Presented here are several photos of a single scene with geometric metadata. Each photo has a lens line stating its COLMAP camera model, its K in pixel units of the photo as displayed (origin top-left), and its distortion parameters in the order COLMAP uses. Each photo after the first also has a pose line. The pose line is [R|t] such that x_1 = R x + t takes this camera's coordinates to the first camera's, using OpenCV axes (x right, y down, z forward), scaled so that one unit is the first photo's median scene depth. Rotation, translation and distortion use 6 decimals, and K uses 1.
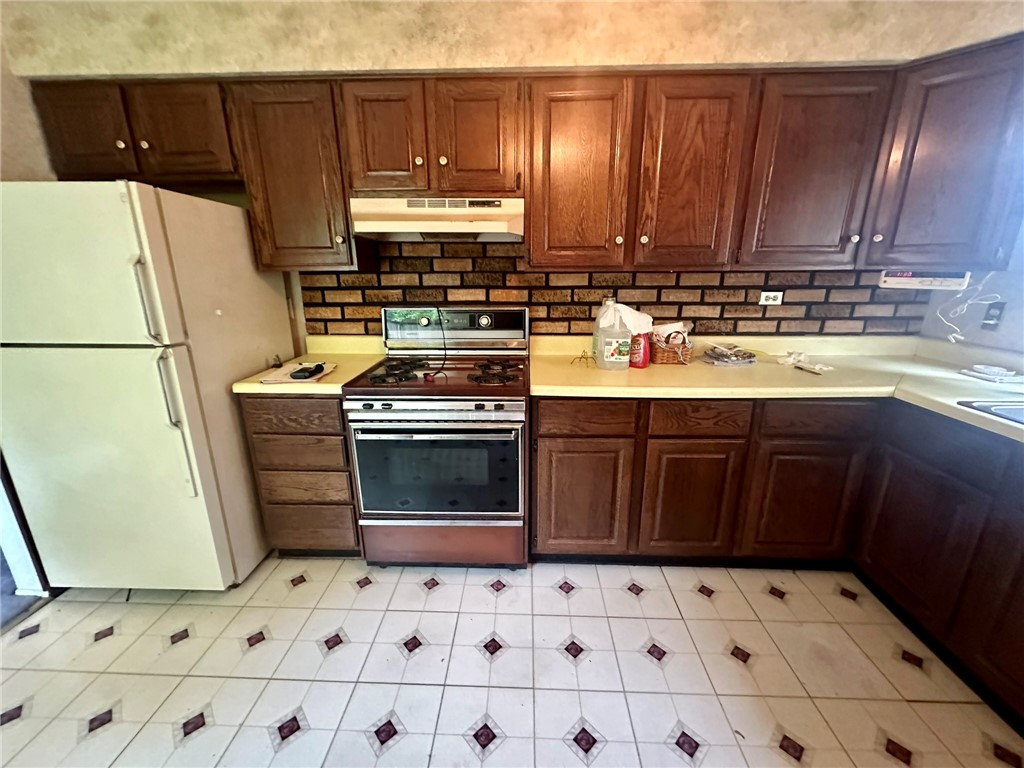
lens RADIAL K [[405.0, 0, 511.9], [0, 405.0, 383.2], [0, 0, 1]] dist [-0.001757, 0.000223]
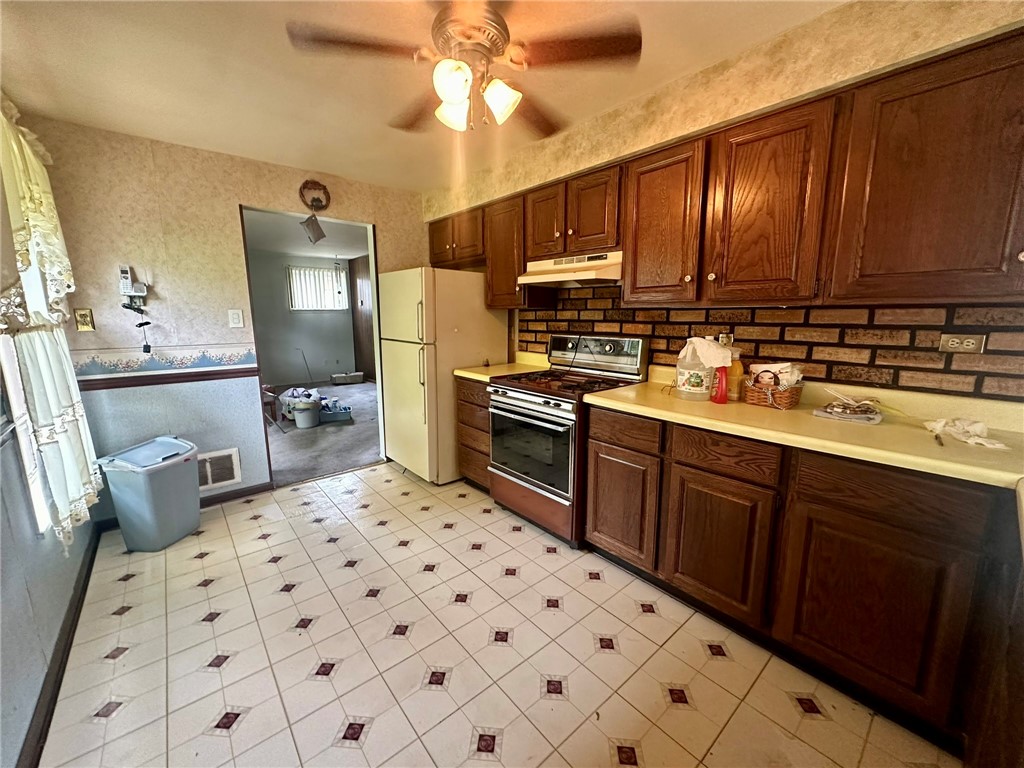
lens RADIAL K [[405.0, 0, 513.4], [0, 405.0, 383.3], [0, 0, 1]] dist [-0.001757, 0.000223]
pose [[0.677695, 0.127994, -0.724118, 0.702438], [-0.202884, 0.979058, -0.016819, 0.033597], [0.706801, 0.158310, 0.689471, -0.038572]]
